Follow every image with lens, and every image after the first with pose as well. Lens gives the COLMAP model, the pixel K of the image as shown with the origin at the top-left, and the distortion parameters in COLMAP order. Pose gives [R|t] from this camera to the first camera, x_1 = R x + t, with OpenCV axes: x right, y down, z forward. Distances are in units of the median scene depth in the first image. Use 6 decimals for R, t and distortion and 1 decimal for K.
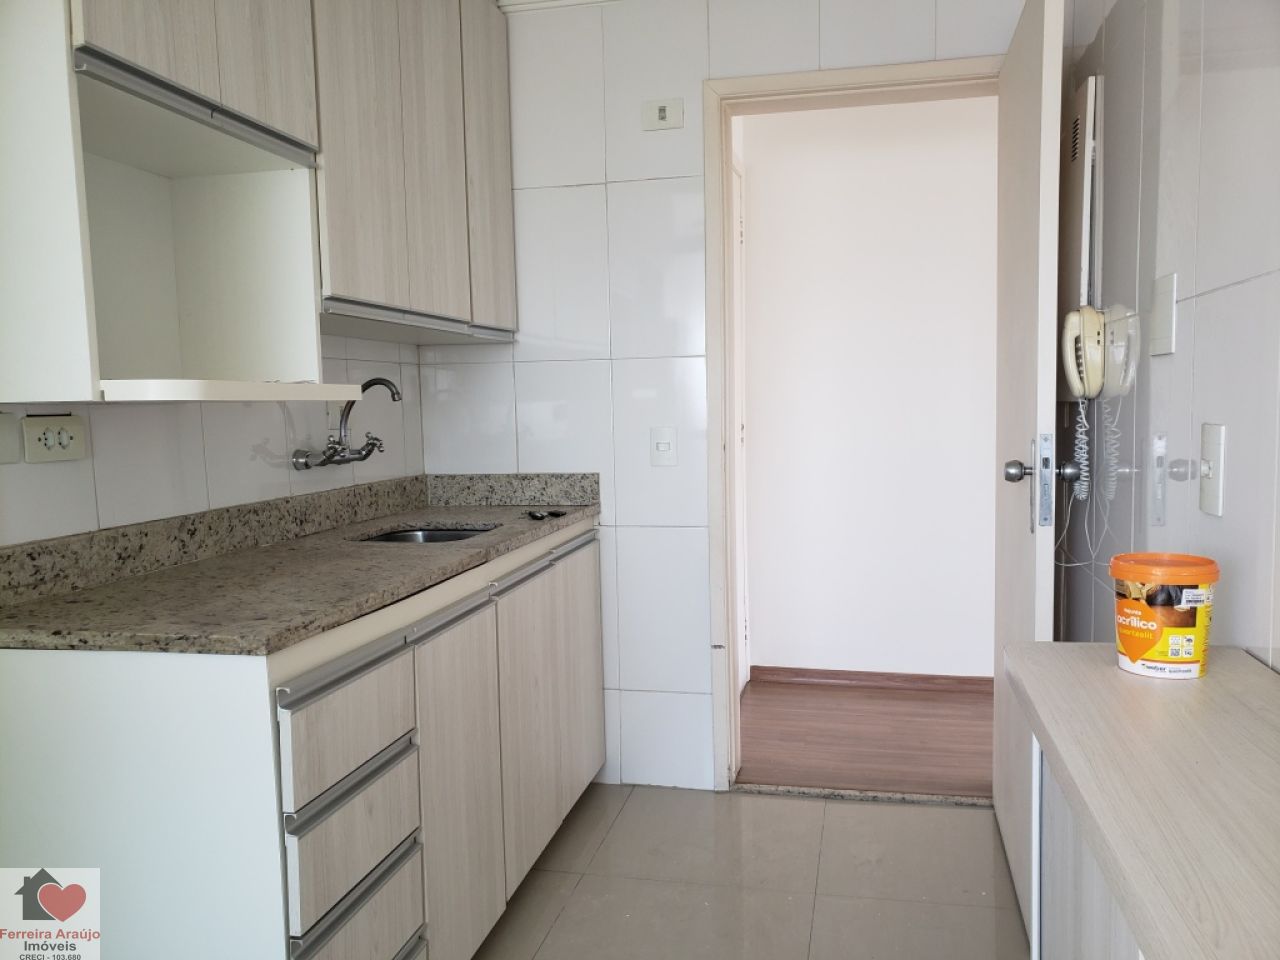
lens RADIAL K [[1009.4, 0, 657.3], [0, 1009.4, 498.2], [0, 0, 1]] dist [0.005615, 0.019227]
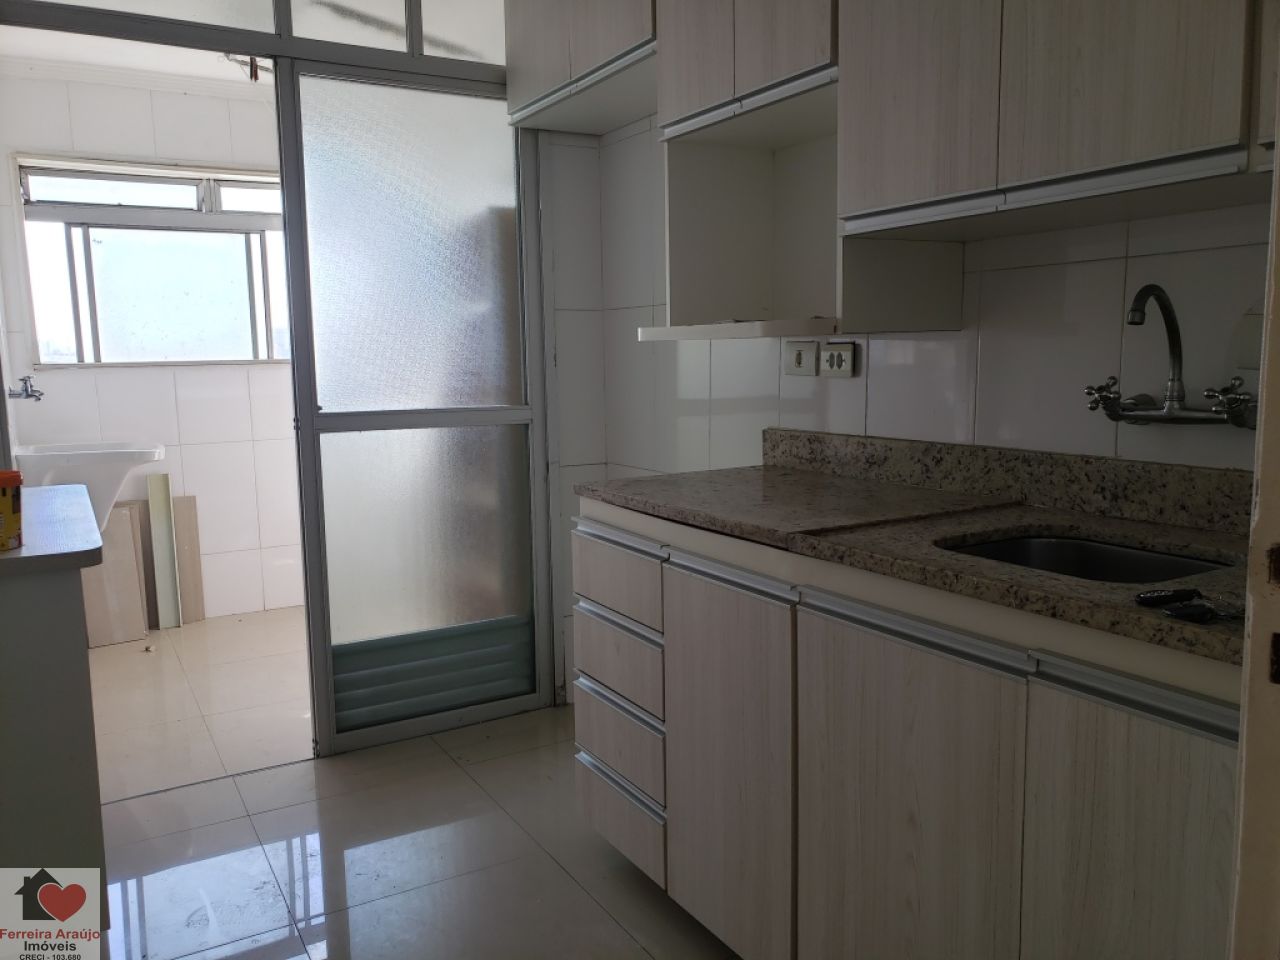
lens RADIAL K [[1009.4, 0, 629.6], [0, 1009.4, 482.4], [0, 0, 1]] dist [0.005615, 0.019227]
pose [[-0.746531, 0.126055, -0.653300, 0.426395], [-0.026864, 0.975378, 0.218897, -0.155716], [0.664808, 0.180964, -0.724764, 1.518739]]
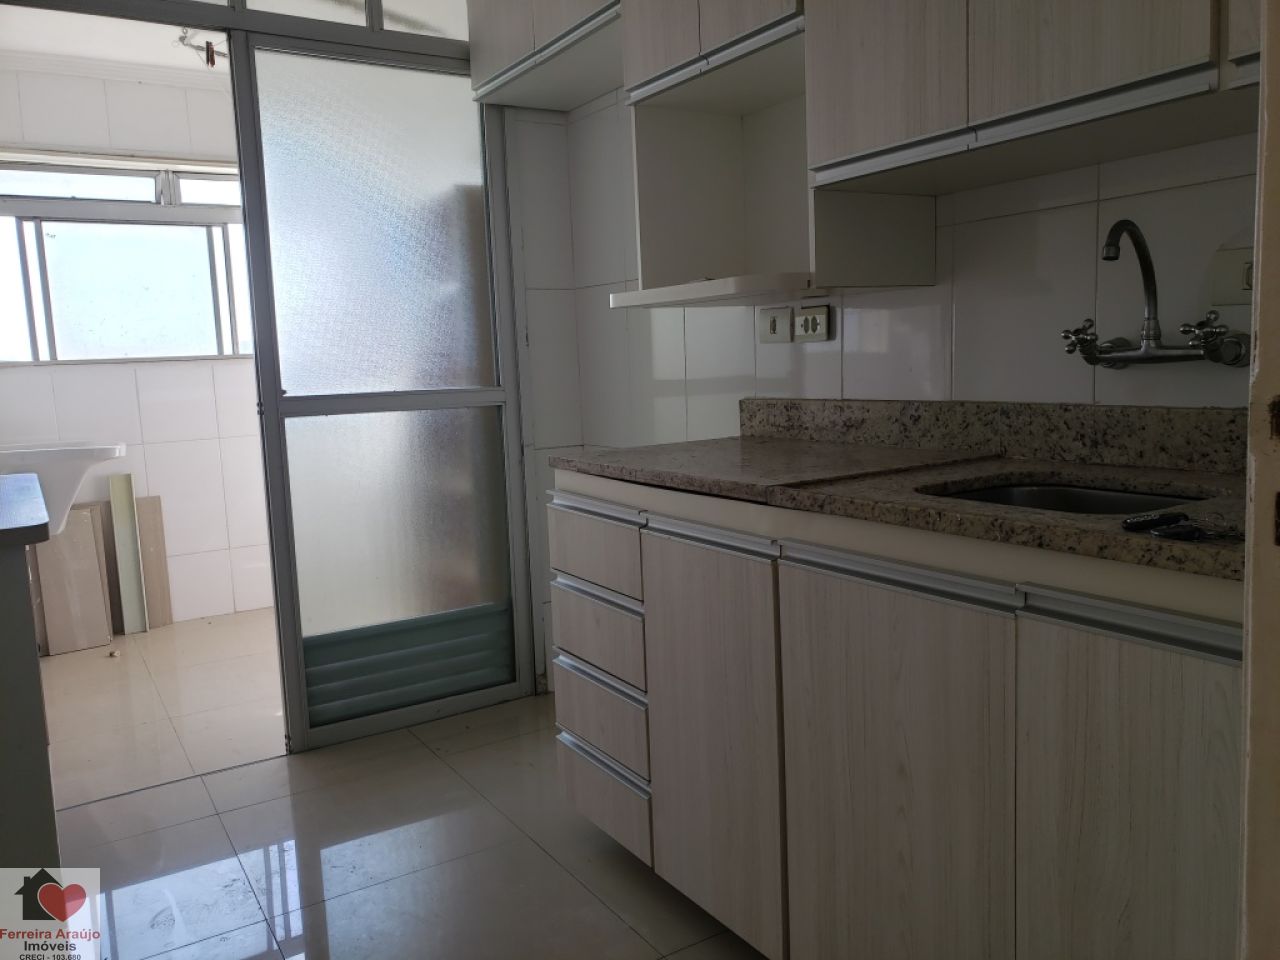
lens RADIAL K [[1009.4, 0, 648.4], [0, 1009.4, 474.0], [0, 0, 1]] dist [0.005615, 0.019227]
pose [[-0.717133, 0.136397, -0.683459, 0.412451], [-0.009040, 0.978759, 0.204814, -0.113231], [0.696878, 0.153057, -0.700668, 1.510777]]
